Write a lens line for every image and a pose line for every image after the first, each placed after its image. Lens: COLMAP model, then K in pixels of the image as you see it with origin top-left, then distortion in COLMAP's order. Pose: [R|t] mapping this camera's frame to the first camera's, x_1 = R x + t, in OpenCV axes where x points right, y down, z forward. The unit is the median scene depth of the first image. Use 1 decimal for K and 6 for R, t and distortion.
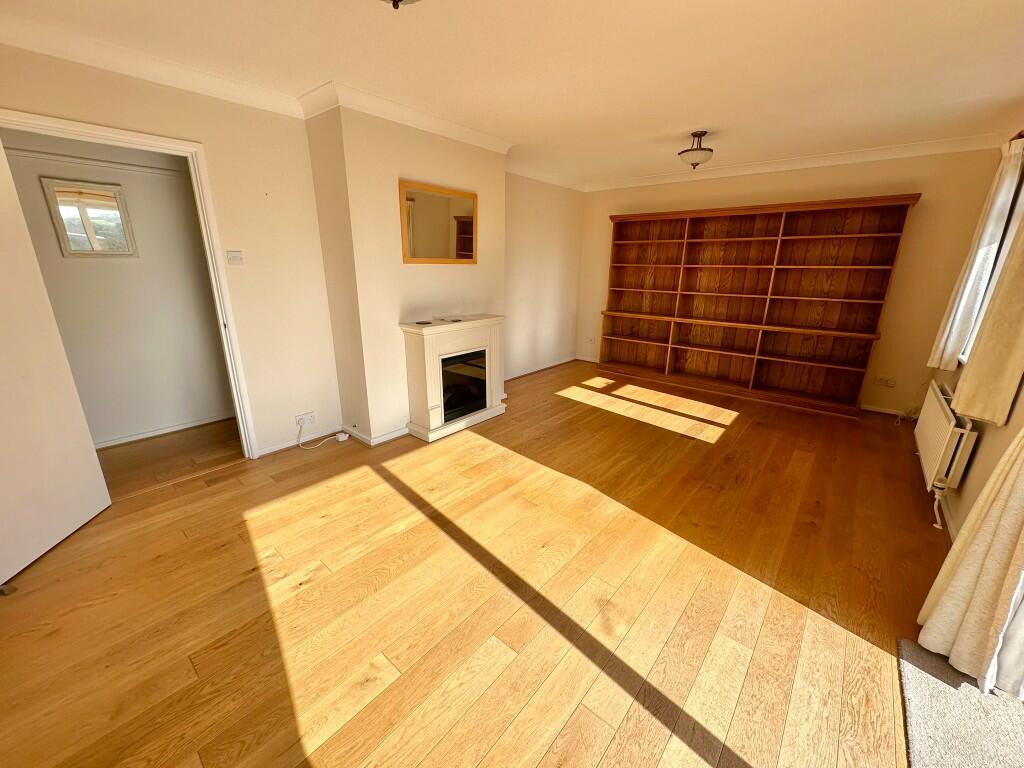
lens RADIAL K [[408.4, 0, 512.0], [0, 408.4, 384.0], [0, 0, 1]] dist [0.000452, -0.000230]
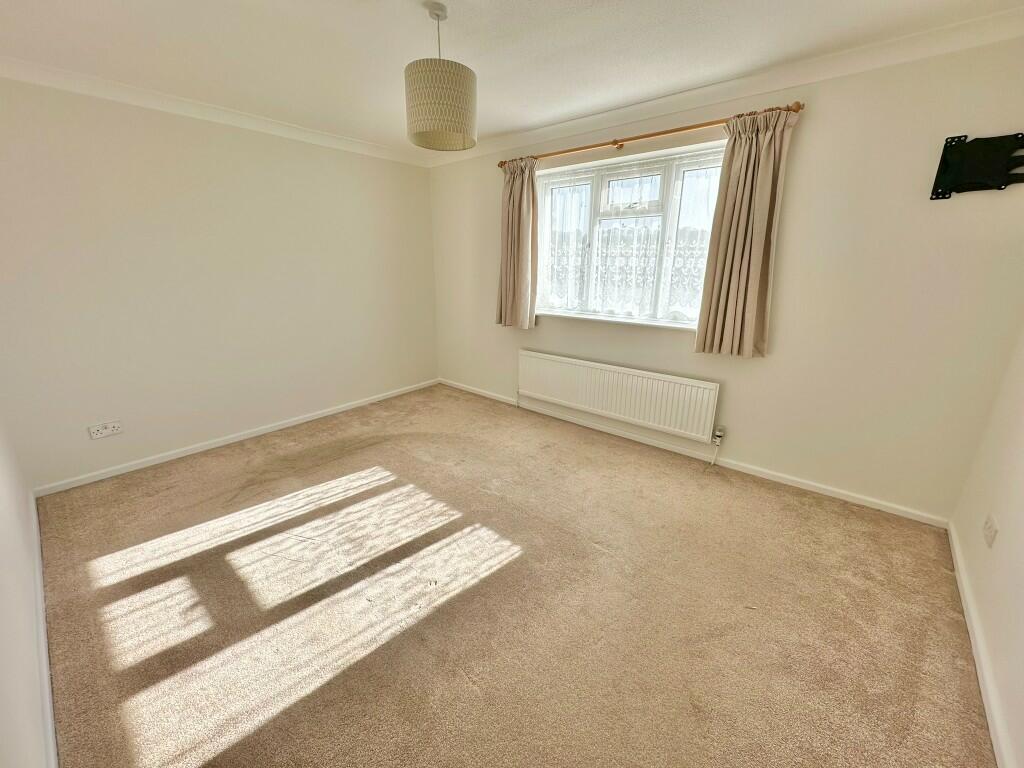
lens RADIAL K [[408.4, 0, 512.0], [0, 408.4, 384.0], [0, 0, 1]] dist [0.000452, -0.000230]
pose [[0.019566, -0.300655, 0.953532, -0.053360], [0.284838, 0.915869, 0.282934, -0.243599], [-0.958376, 0.266067, 0.103558, 0.803221]]
